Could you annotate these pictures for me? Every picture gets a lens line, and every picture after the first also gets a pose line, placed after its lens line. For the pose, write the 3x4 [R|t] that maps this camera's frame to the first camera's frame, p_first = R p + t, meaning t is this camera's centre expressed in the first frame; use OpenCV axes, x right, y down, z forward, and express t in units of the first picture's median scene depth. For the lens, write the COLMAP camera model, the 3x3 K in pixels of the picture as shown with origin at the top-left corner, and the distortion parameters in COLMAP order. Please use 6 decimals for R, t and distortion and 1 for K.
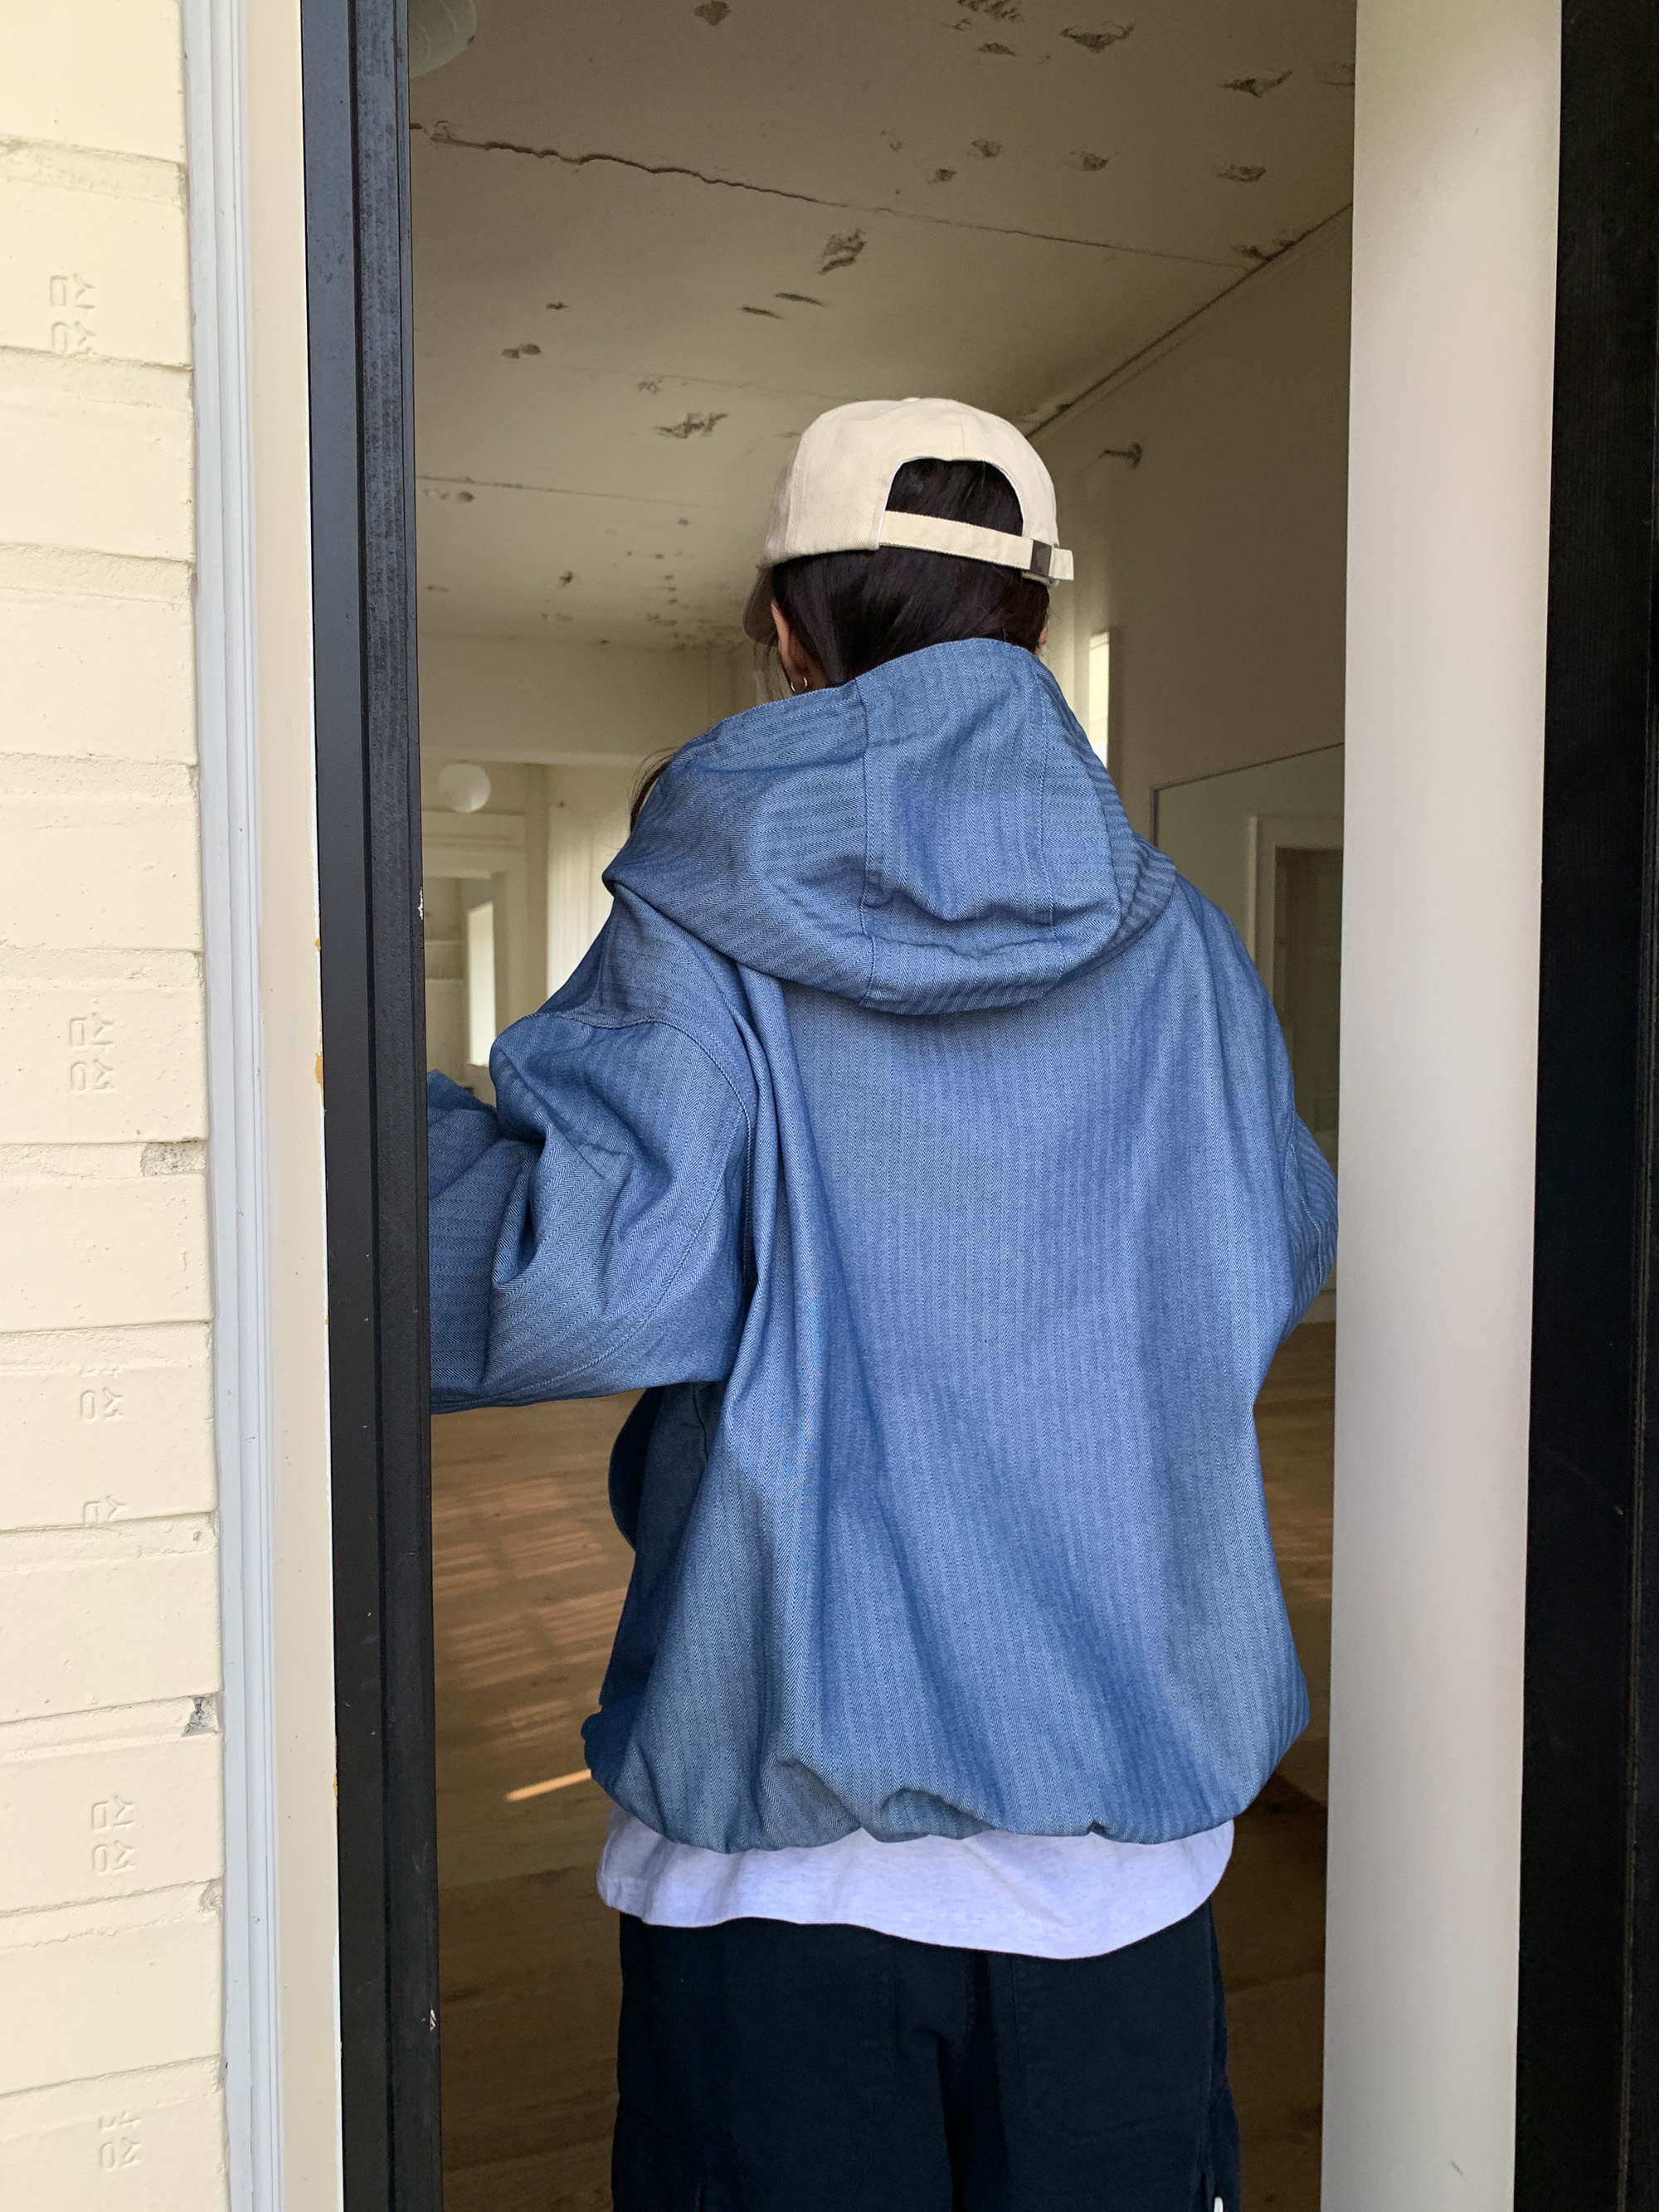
lens RADIAL K [[1711.2, 0, 806.2], [0, 1711.2, 1128.2], [0, 0, 1]] dist [-0.001366, 0.005720]
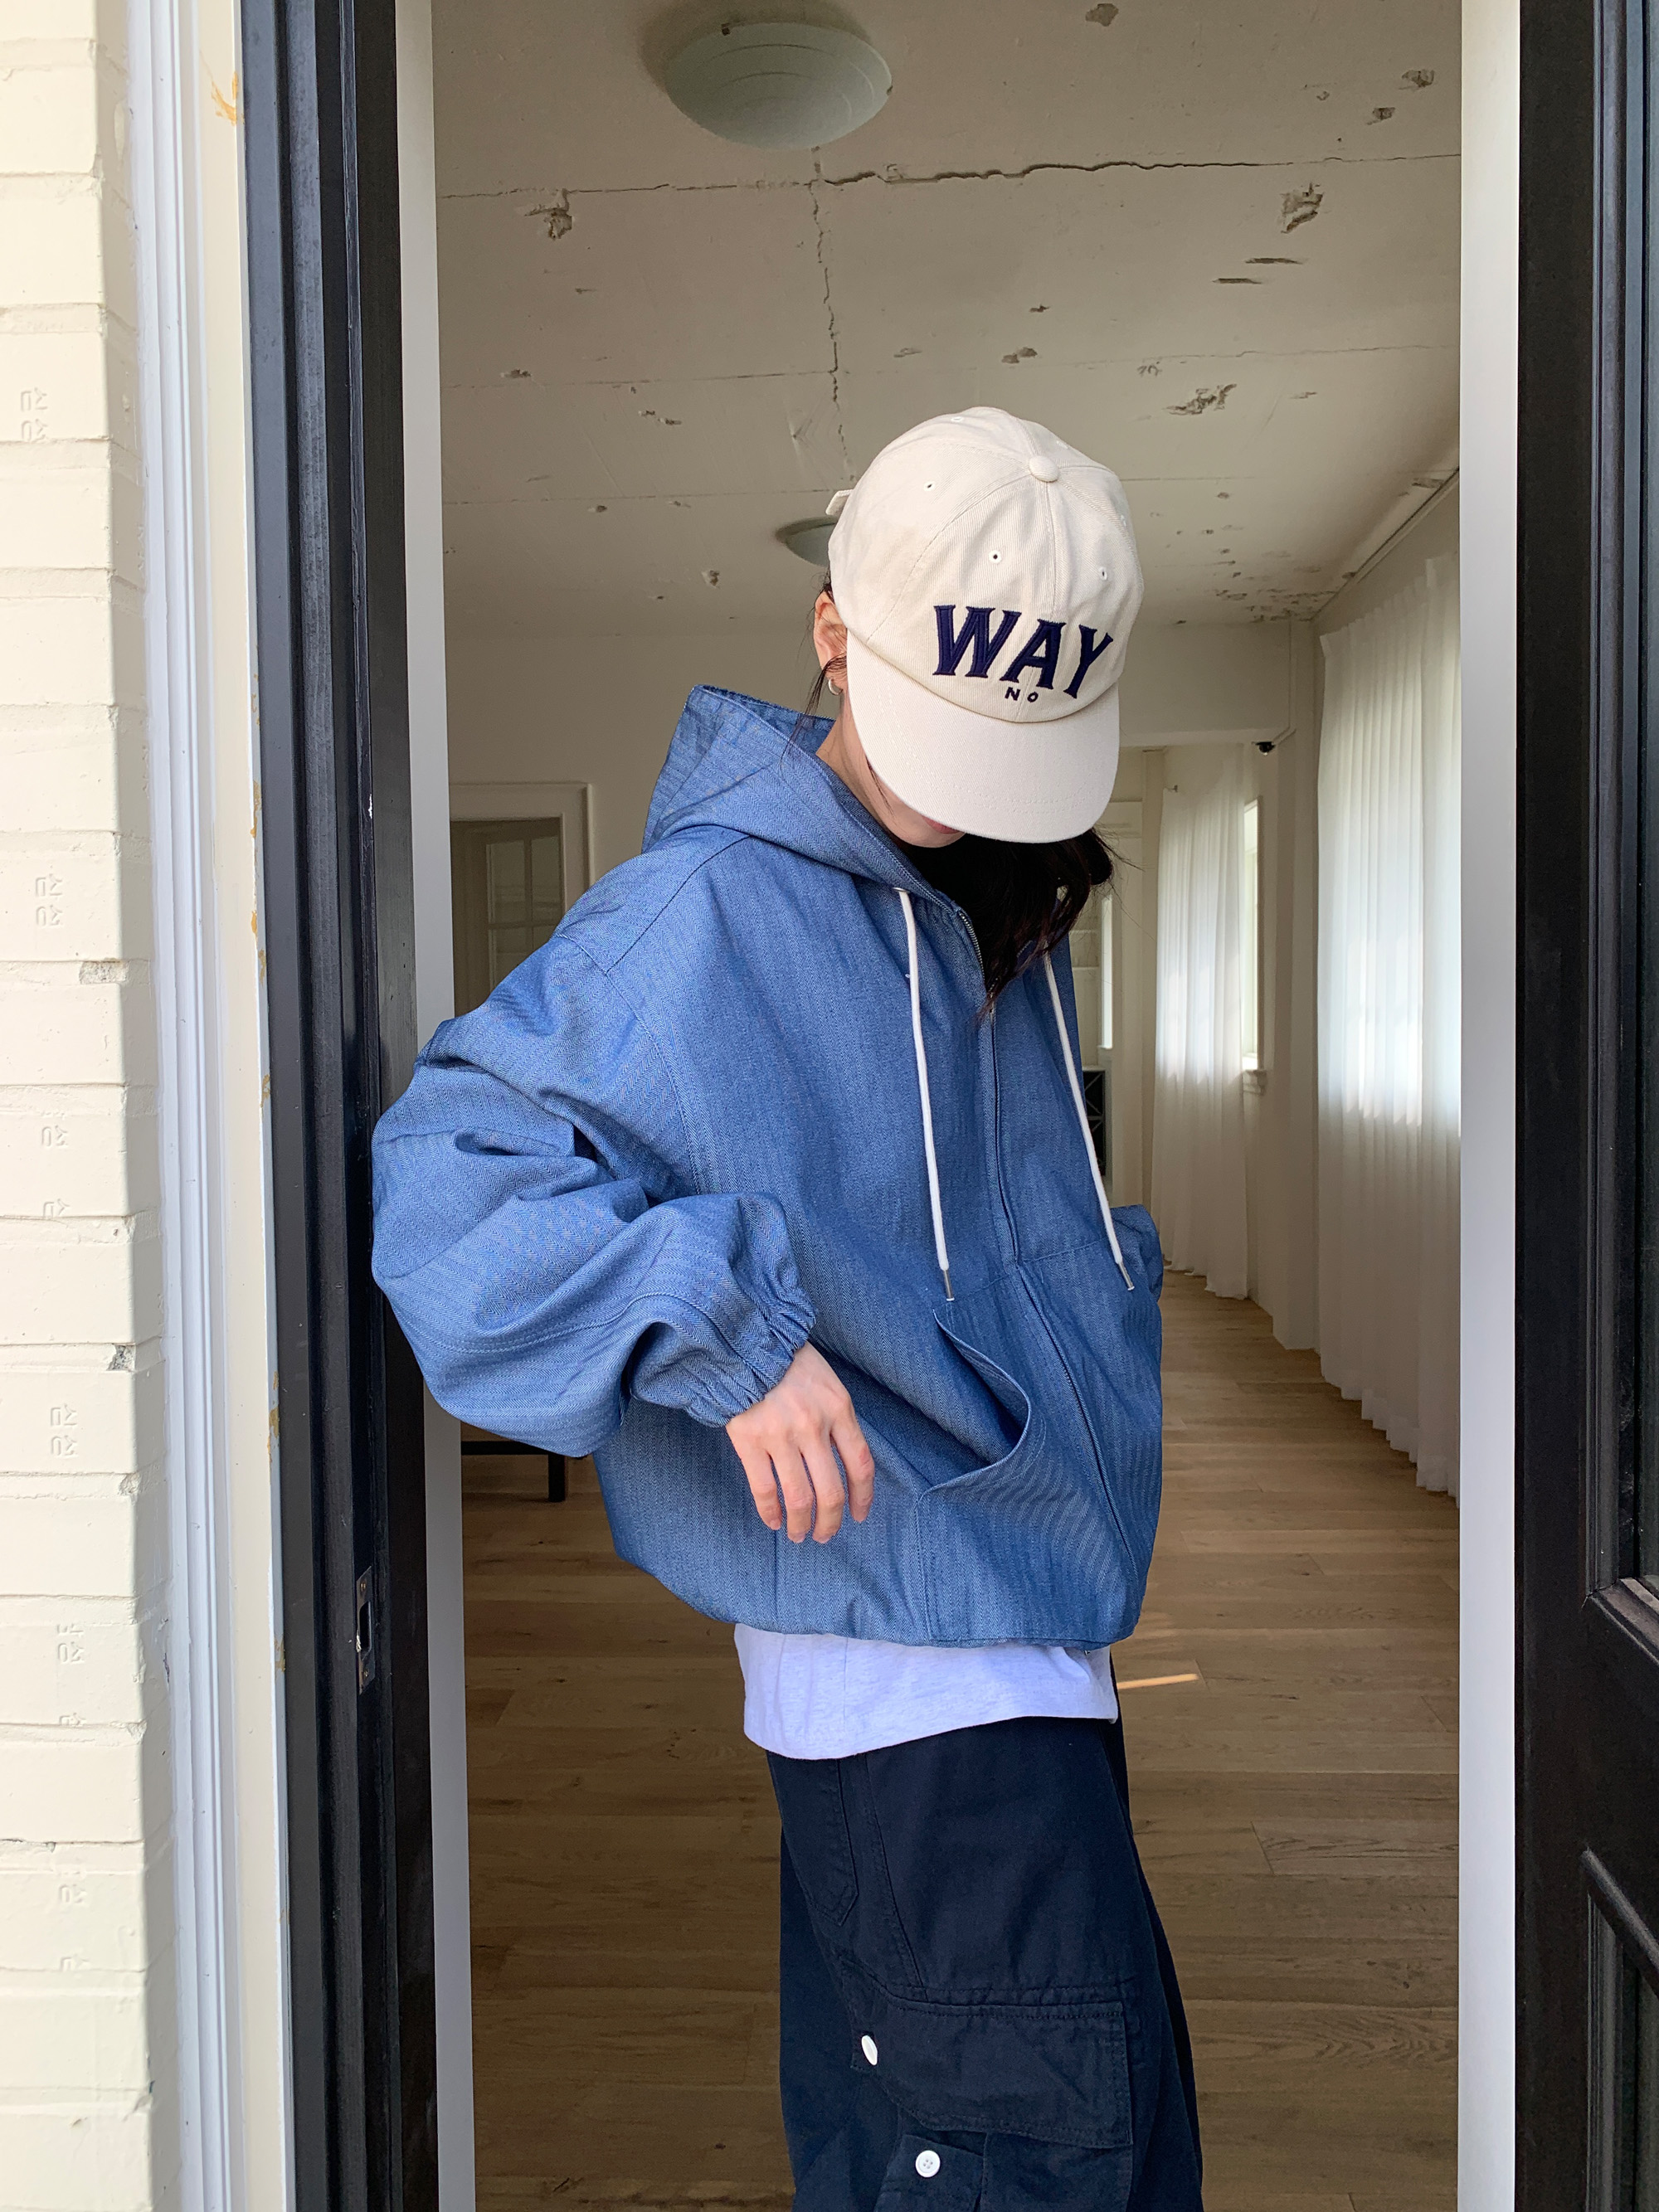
lens RADIAL K [[1699.8, 0, 816.6], [0, 1699.8, 1084.7], [0, 0, 1]] dist [0.002071, 0.007152]
pose [[0.925009, 0.003832, -0.379925, 0.608929], [-0.011818, 0.999755, -0.018690, 0.108035], [0.379761, 0.021779, 0.924828, -0.095460]]
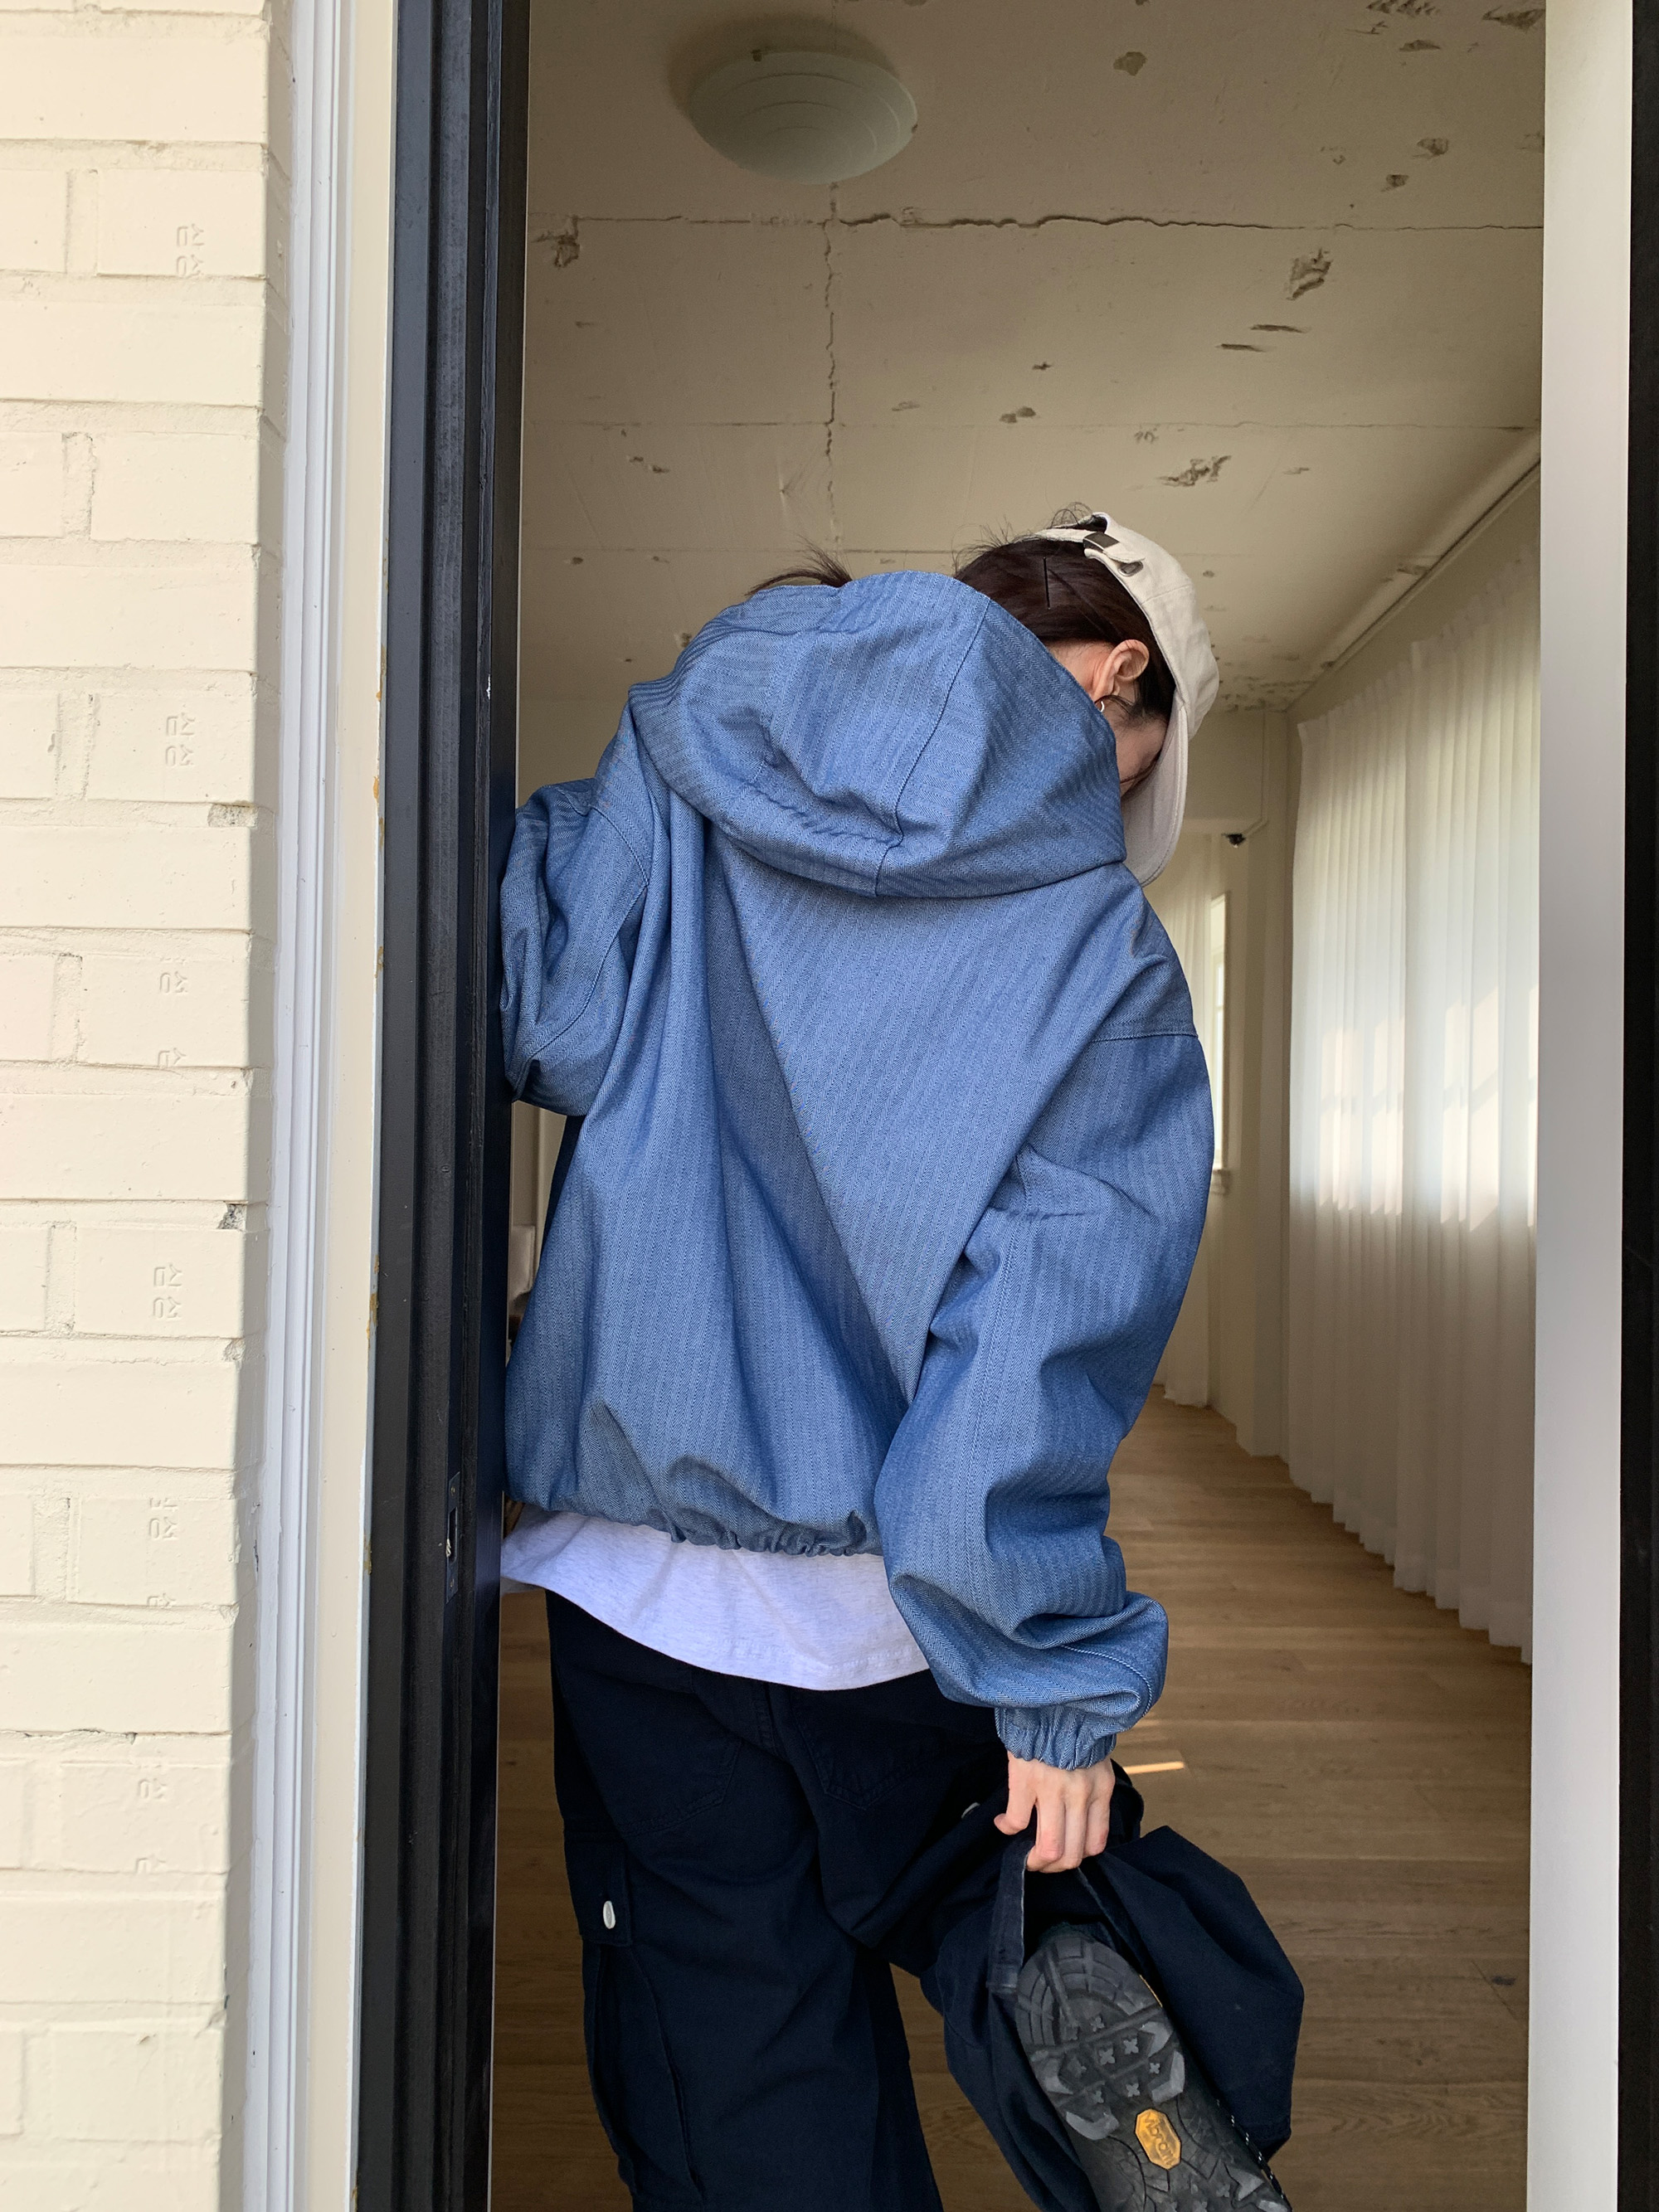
lens RADIAL K [[1770.2, 0, 829.5], [0, 1770.2, 1106.0], [0, 0, 1]] dist [0.002144, 0.004312]
pose [[0.941813, 0.009882, -0.335992, 0.482726], [-0.036643, 0.996629, -0.073403, 0.280732], [0.334134, 0.081444, 0.939000, -0.162027]]
